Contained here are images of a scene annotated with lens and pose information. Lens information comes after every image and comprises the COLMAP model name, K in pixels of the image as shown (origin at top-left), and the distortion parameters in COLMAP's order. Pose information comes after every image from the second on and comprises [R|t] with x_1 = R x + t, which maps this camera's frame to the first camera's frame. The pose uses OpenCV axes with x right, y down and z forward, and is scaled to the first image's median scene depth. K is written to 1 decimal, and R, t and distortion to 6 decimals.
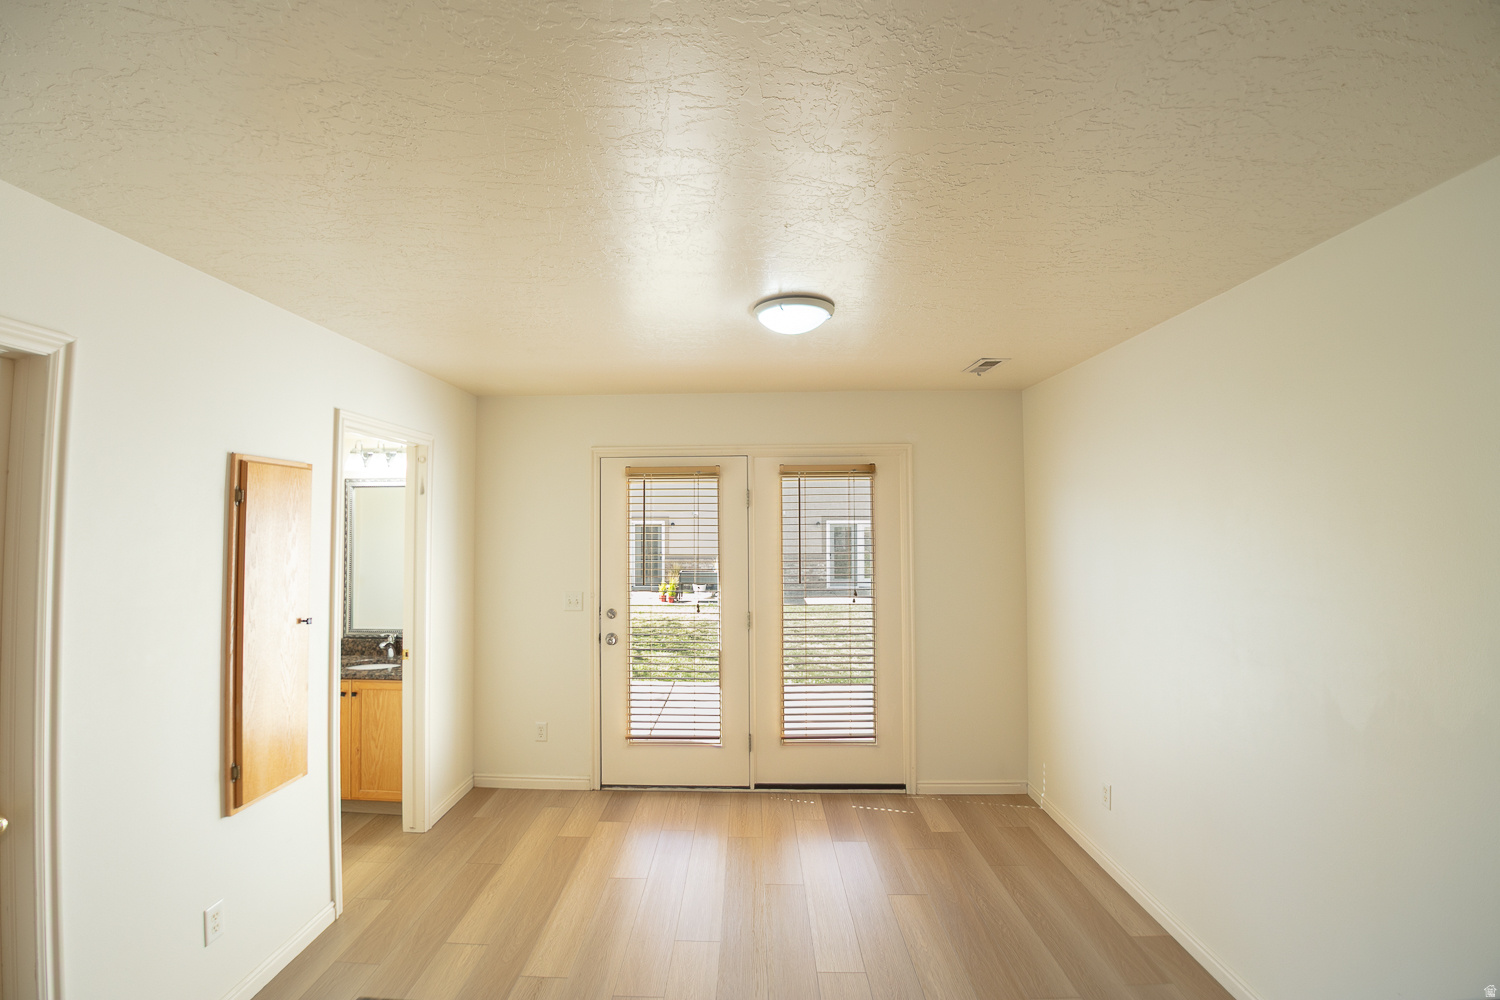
lens RADIAL K [[633.3, 0, 736.1], [0, 633.3, 495.7], [0, 0, 1]] dist [-0.037677, -0.000458]
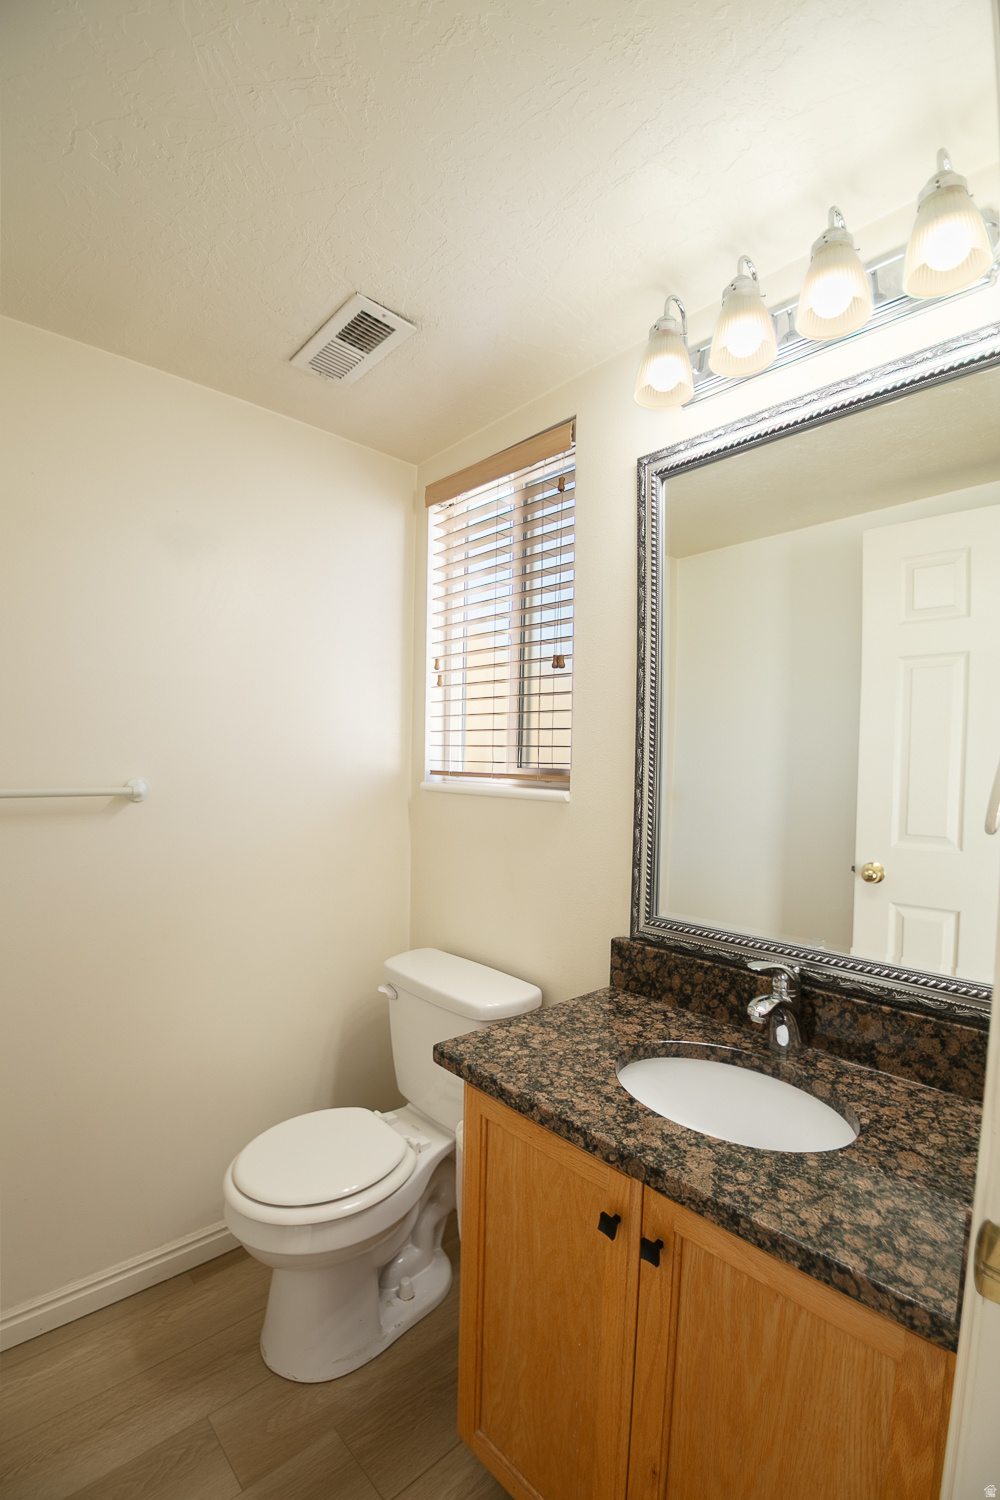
lens RADIAL K [[670.3, 0, 496.3], [0, 670.3, 756.1], [0, 0, 1]] dist [-0.036325, -0.001164]
pose [[0.697588, 0.010362, -0.716424, -0.428626], [0.000127, 0.999894, 0.014586, 0.126033], [0.716499, -0.010266, 0.697512, 0.703233]]
